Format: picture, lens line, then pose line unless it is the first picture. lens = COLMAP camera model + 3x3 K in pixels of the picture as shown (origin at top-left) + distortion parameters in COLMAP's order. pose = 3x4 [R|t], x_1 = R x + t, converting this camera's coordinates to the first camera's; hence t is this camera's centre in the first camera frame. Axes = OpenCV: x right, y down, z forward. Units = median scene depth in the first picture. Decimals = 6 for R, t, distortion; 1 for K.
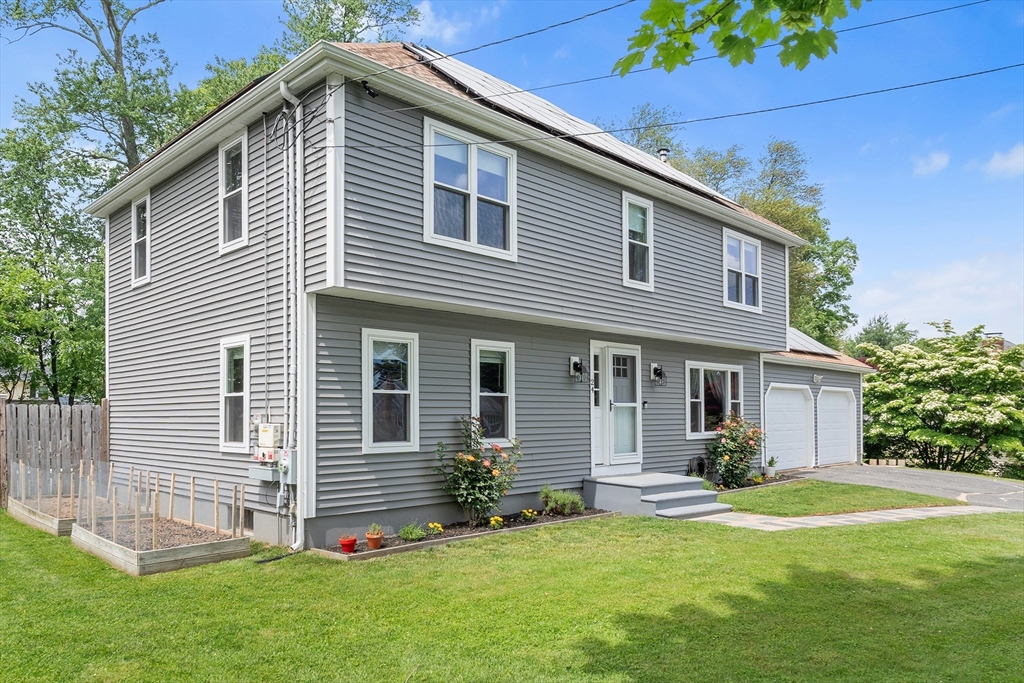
lens RADIAL K [[721.8, 0, 512.0], [0, 721.8, 409.8], [0, 0, 1]] dist [-0.000325, 0.000759]
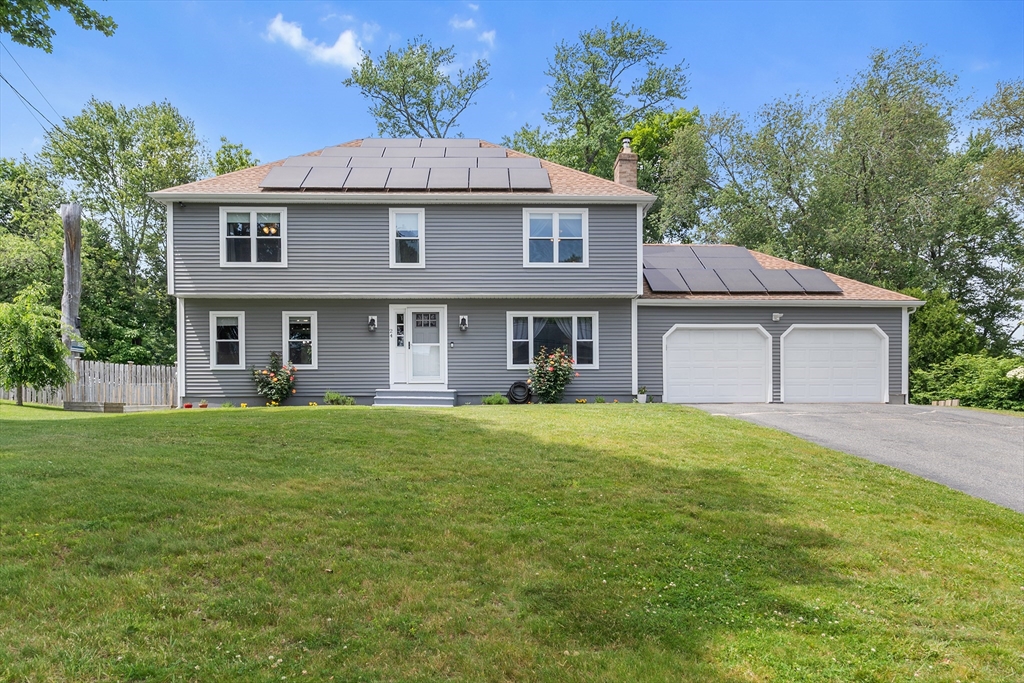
lens RADIAL K [[721.8, 0, 512.0], [0, 721.8, 409.8], [0, 0, 1]] dist [-0.000325, 0.000759]
pose [[0.744088, -0.024063, -0.667648, 1.878857], [0.013777, 0.999691, -0.020675, 0.235556], [0.667940, 0.006186, 0.744190, 0.002552]]
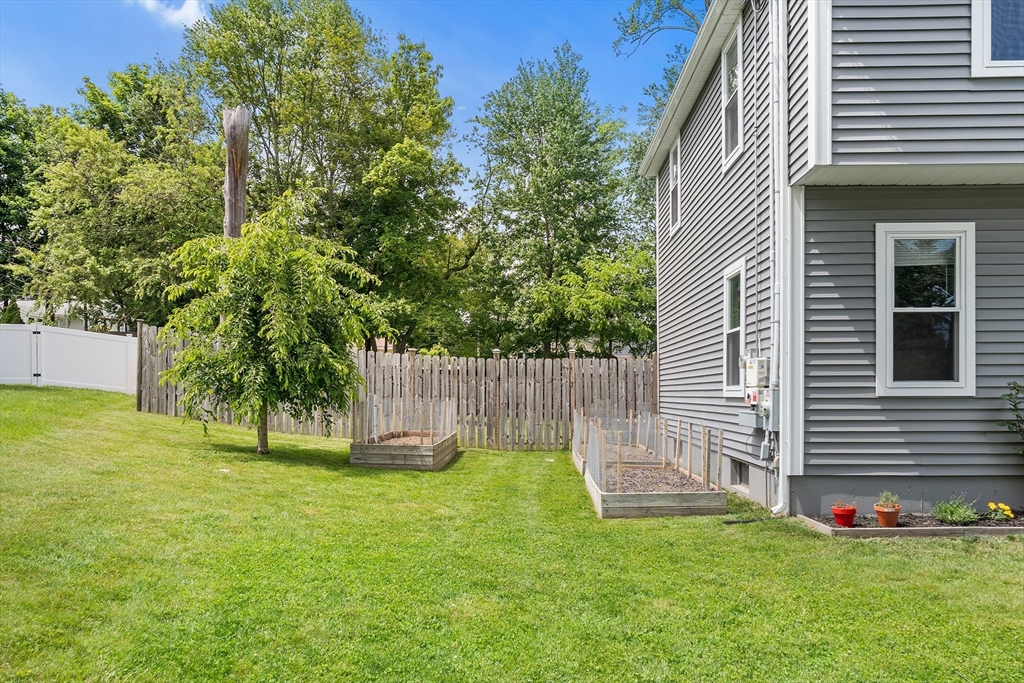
lens RADIAL K [[718.3, 0, 512.4], [0, 718.3, 401.2], [0, 0, 1]] dist [-0.007457, -0.002757]
pose [[0.678843, 0.009793, -0.734218, 0.075162], [0.008089, 0.999751, 0.020814, 0.047626], [0.734239, -0.020069, 0.678594, 0.235017]]
